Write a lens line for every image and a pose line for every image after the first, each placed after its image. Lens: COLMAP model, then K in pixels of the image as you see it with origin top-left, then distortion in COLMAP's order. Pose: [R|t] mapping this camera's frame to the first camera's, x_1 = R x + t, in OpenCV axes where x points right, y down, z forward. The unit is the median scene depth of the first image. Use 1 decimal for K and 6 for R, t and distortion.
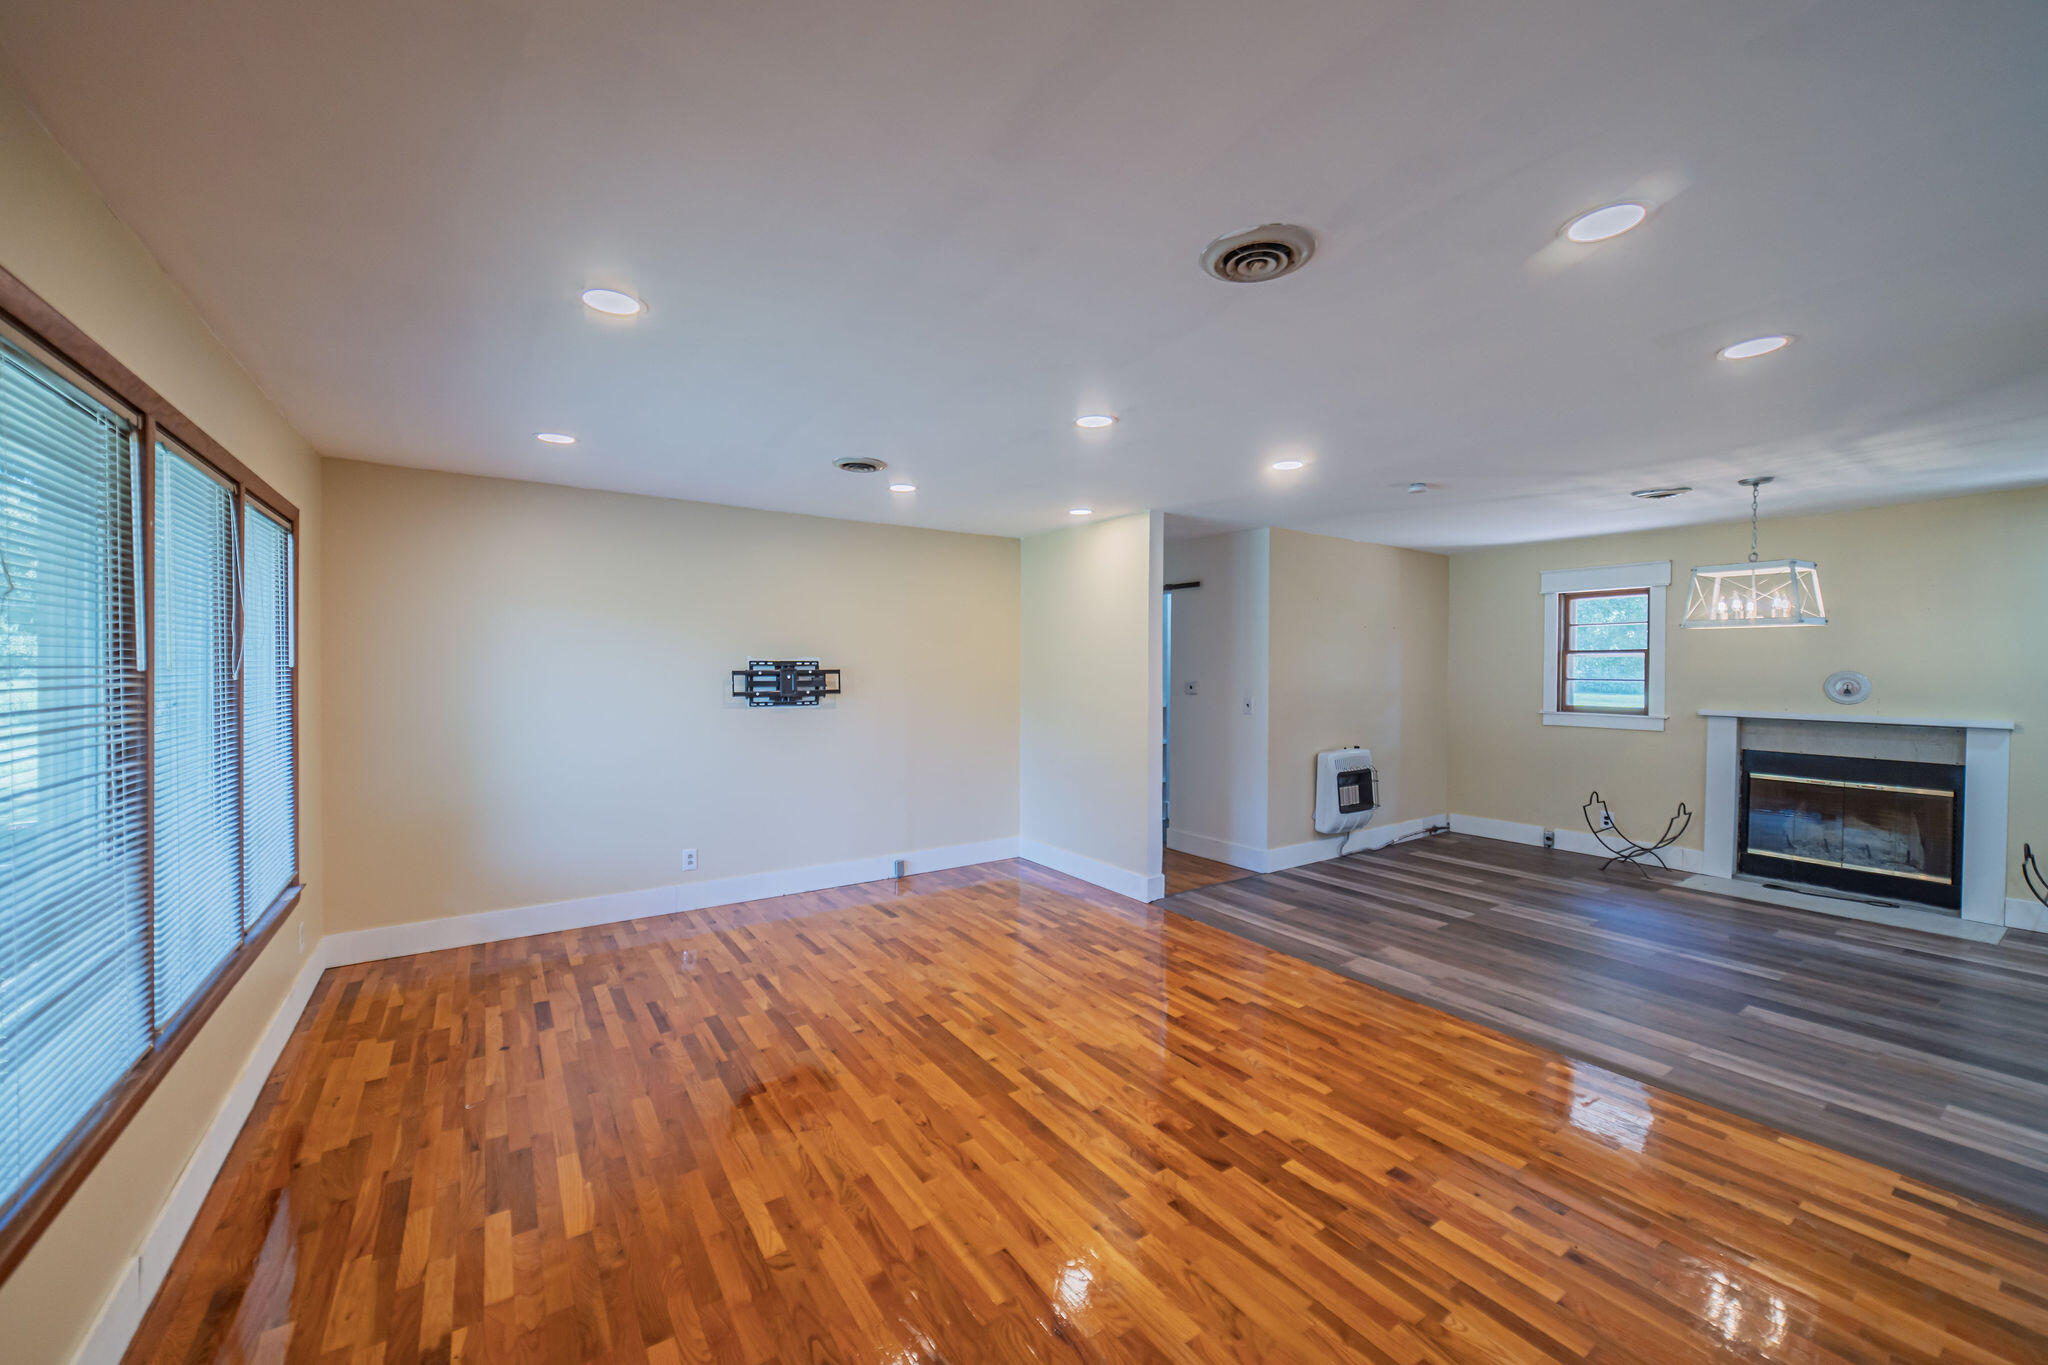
lens RADIAL K [[789.0, 0, 1012.8], [0, 789.0, 679.6], [0, 0, 1]] dist [0.000724, 0.000386]
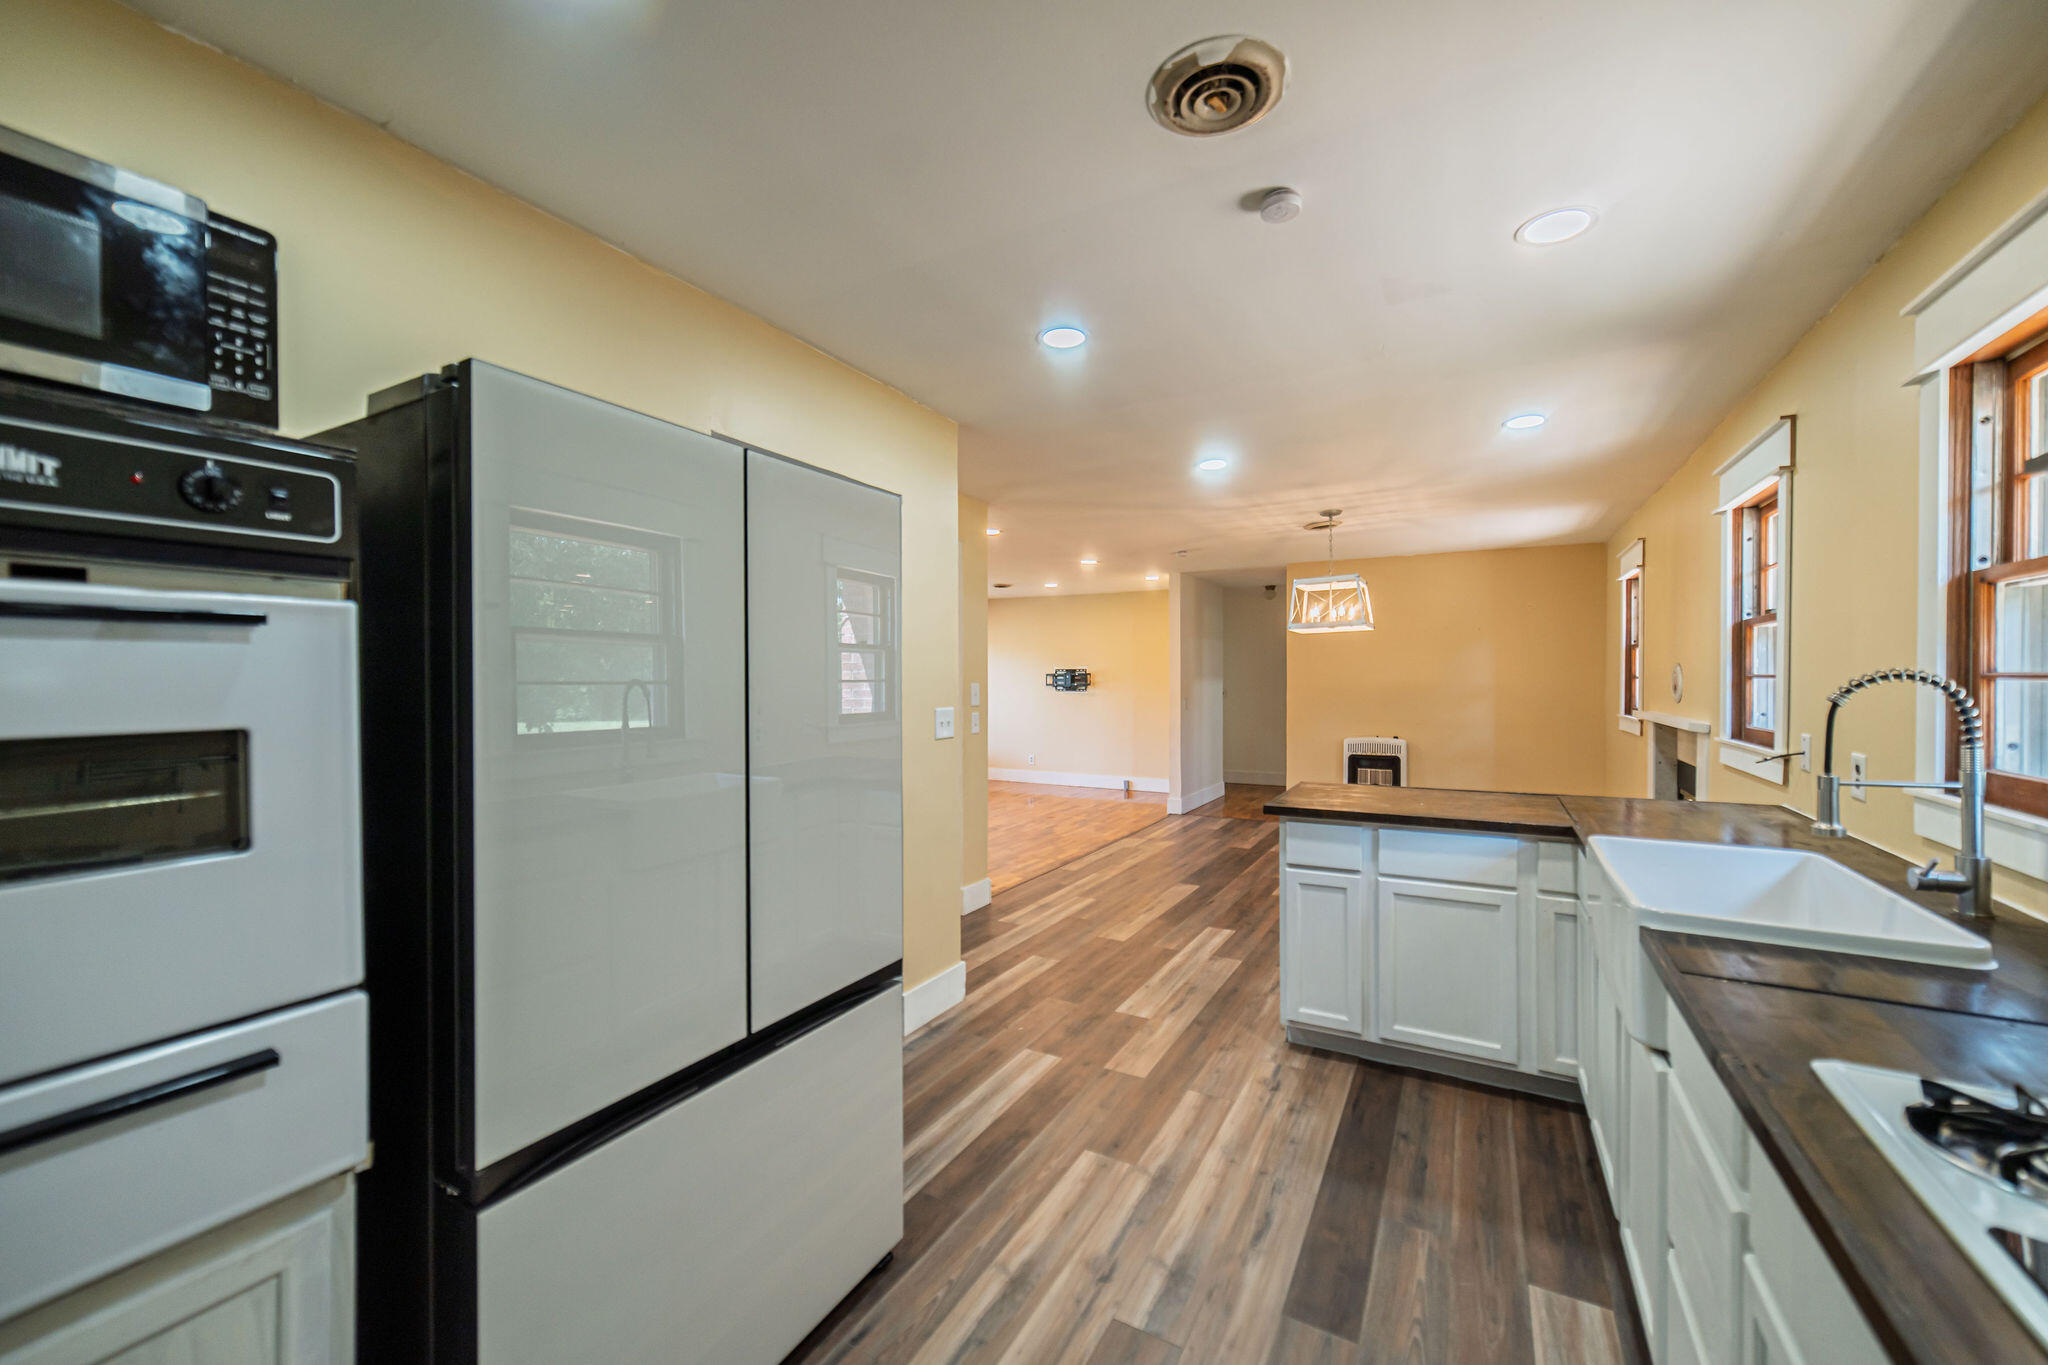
lens RADIAL K [[789.0, 0, 1045.6], [0, 789.0, 682.8], [0, 0, 1]] dist [0.000724, 0.000386]
pose [[0.456461, 0.001724, -0.889742, 2.009800], [-0.013181, 0.999901, -0.004825, 0.031007], [0.889646, 0.013930, 0.456438, 0.037289]]
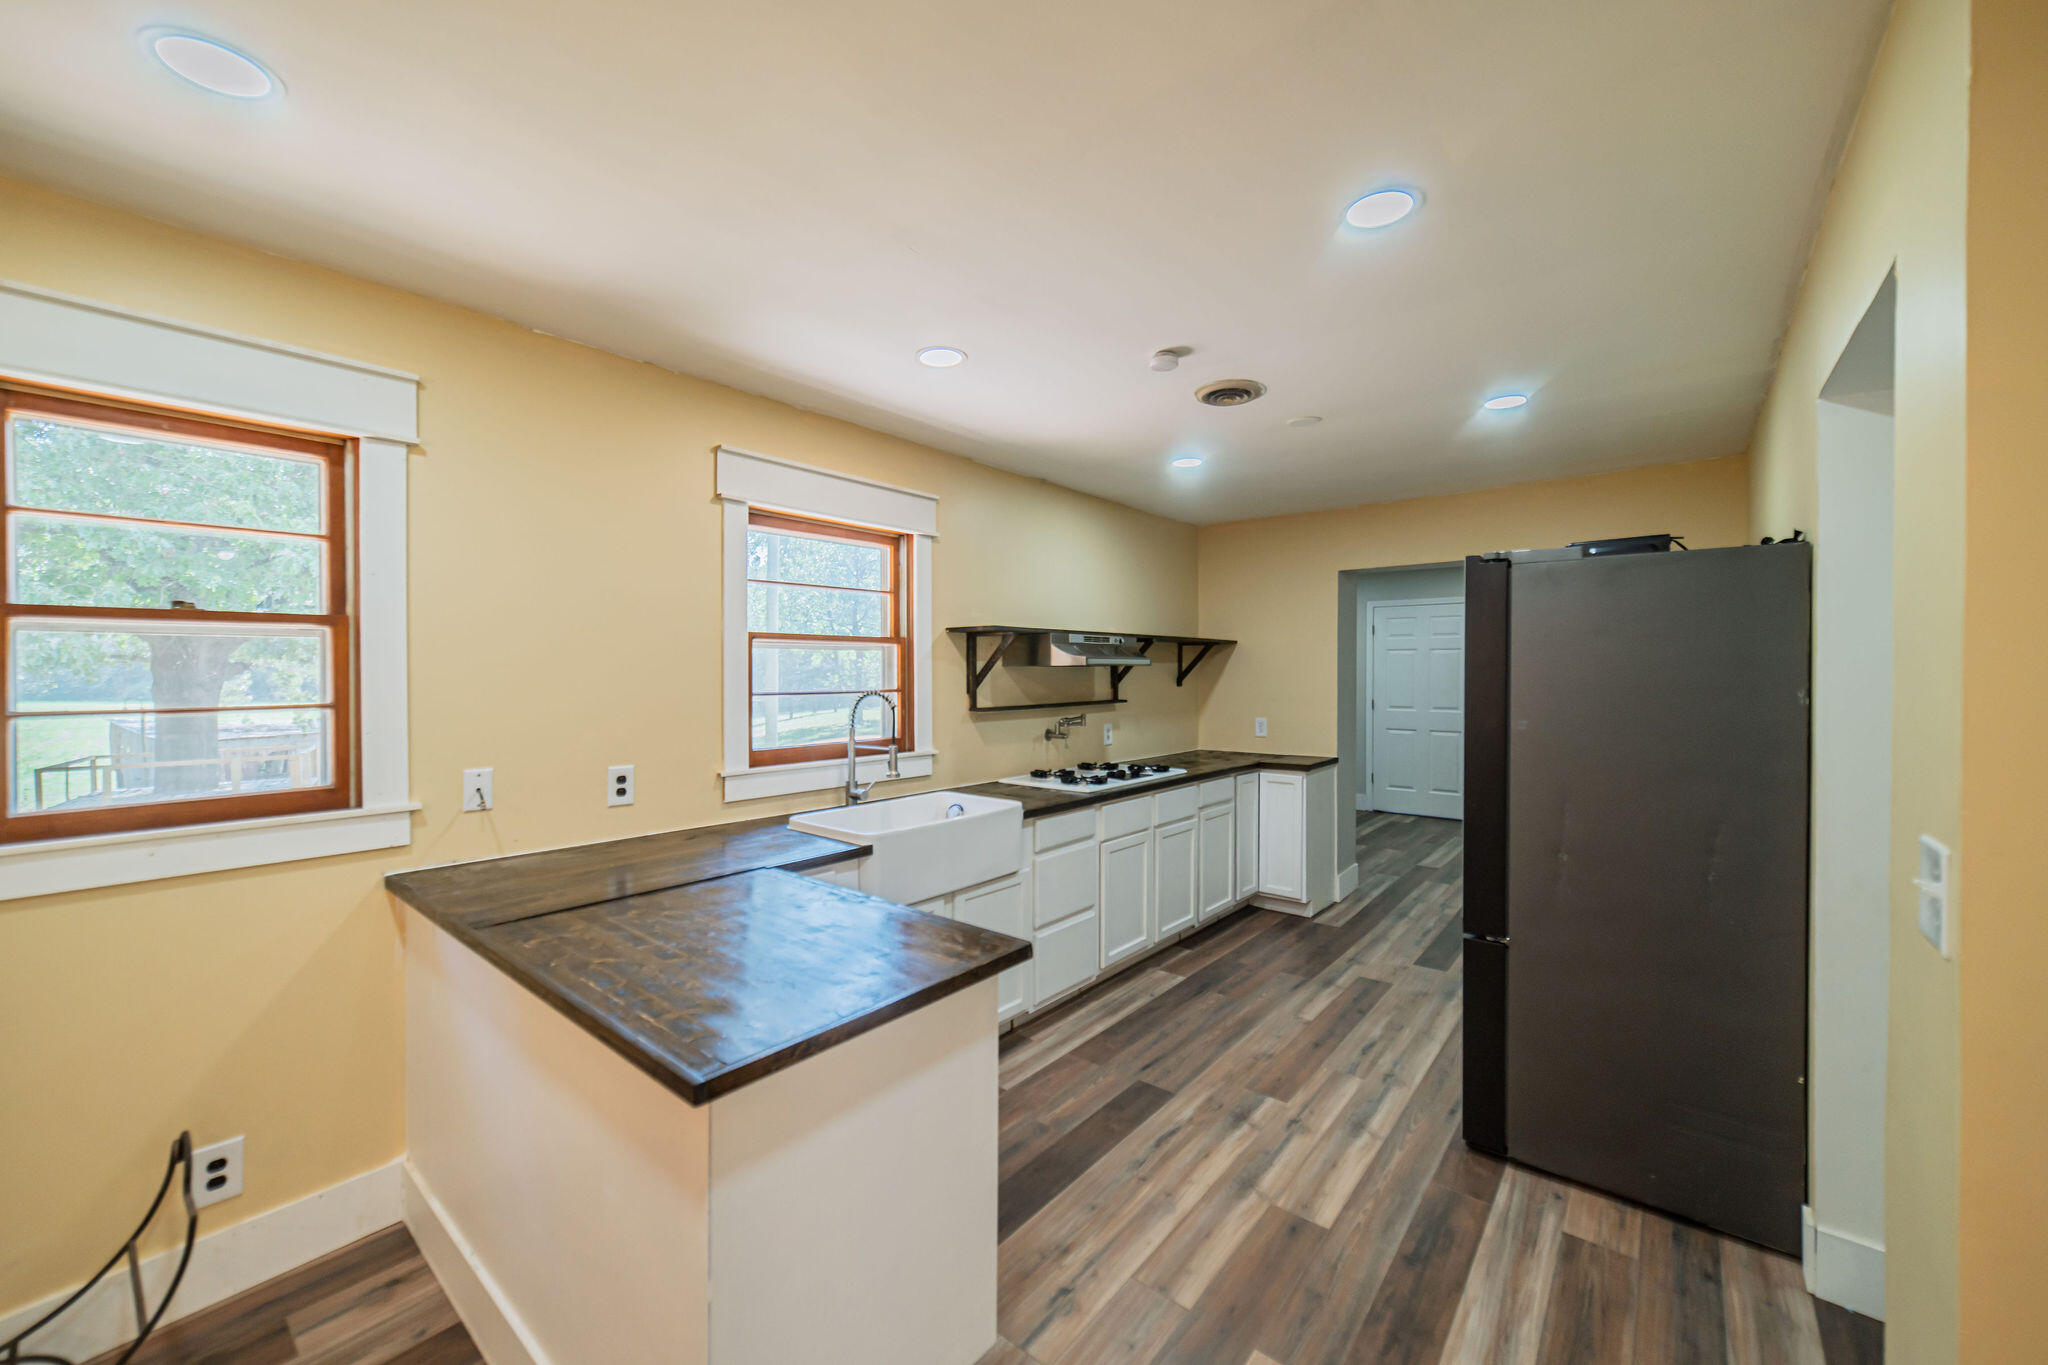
lens RADIAL K [[789.0, 0, 1027.4], [0, 789.0, 683.1], [0, 0, 1]] dist [0.000724, 0.000386]
pose [[-0.277724, -0.015994, 0.960528, 1.013470], [0.019652, 0.999558, 0.022326, -0.007584], [-0.960460, 0.025077, -0.277287, 0.695428]]
